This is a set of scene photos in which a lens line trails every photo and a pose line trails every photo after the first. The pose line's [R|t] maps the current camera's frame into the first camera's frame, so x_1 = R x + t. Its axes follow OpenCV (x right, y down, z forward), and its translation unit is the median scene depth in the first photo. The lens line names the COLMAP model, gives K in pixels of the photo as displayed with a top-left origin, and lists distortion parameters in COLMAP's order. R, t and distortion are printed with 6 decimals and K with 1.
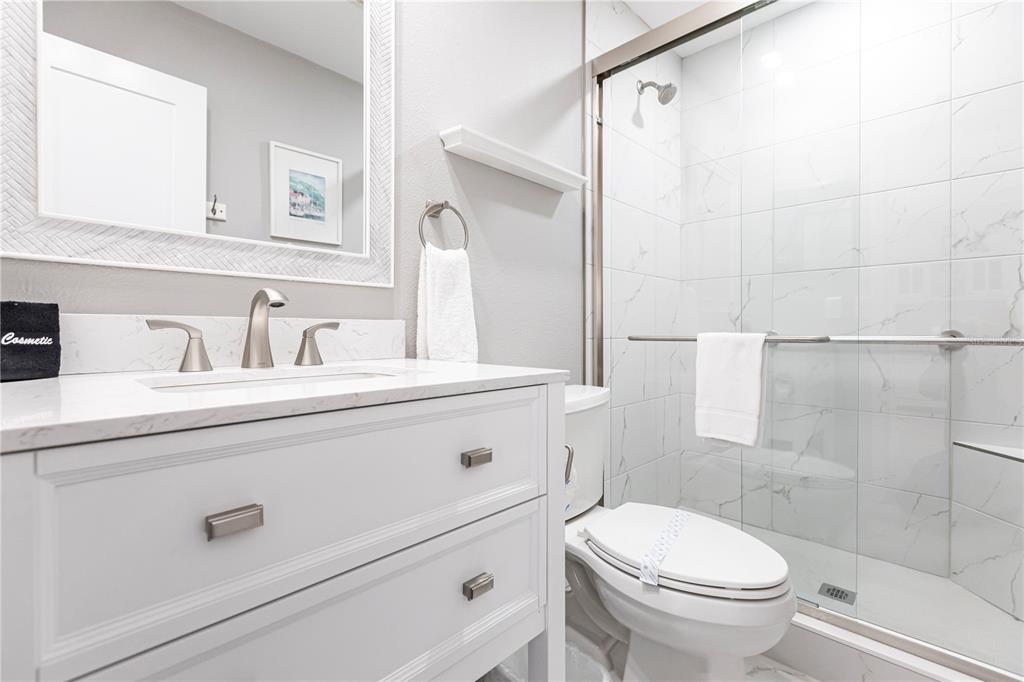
lens RADIAL K [[458.3, 0, 515.0], [0, 458.3, 336.0], [0, 0, 1]] dist [0.001178, -0.000023]
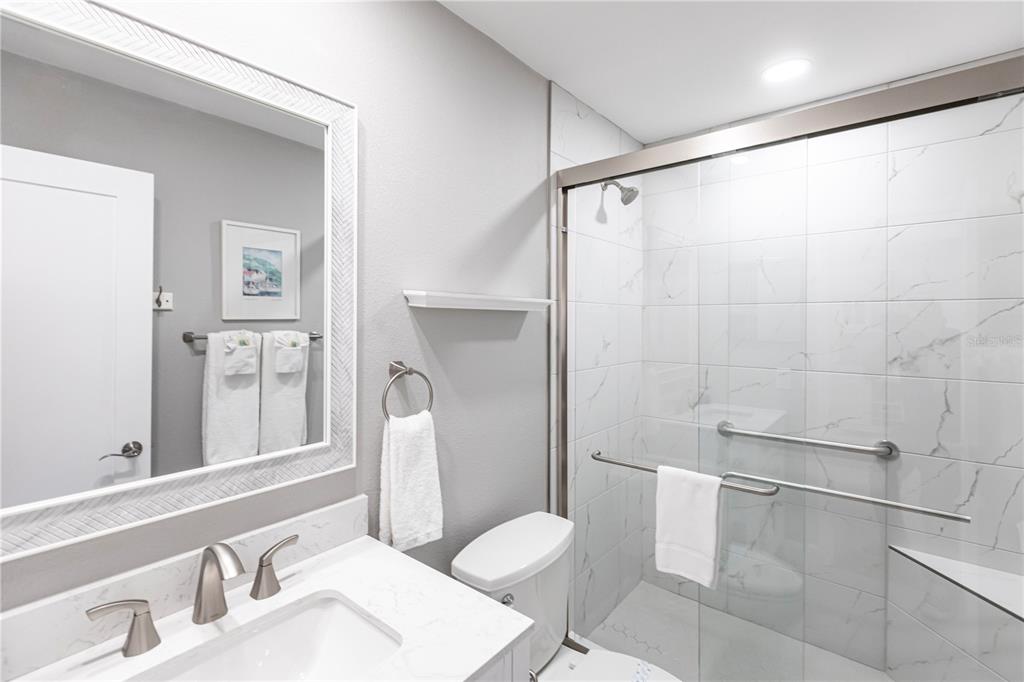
lens RADIAL K [[461.2, 0, 518.2], [0, 461.2, 325.4], [0, 0, 1]] dist [0.000915, -0.000009]
pose [[0.996567, 0.001440, 0.082781, -0.000868], [-0.001488, 0.999999, 0.000519, -0.284574], [-0.082780, -0.000640, 0.996568, -0.006158]]
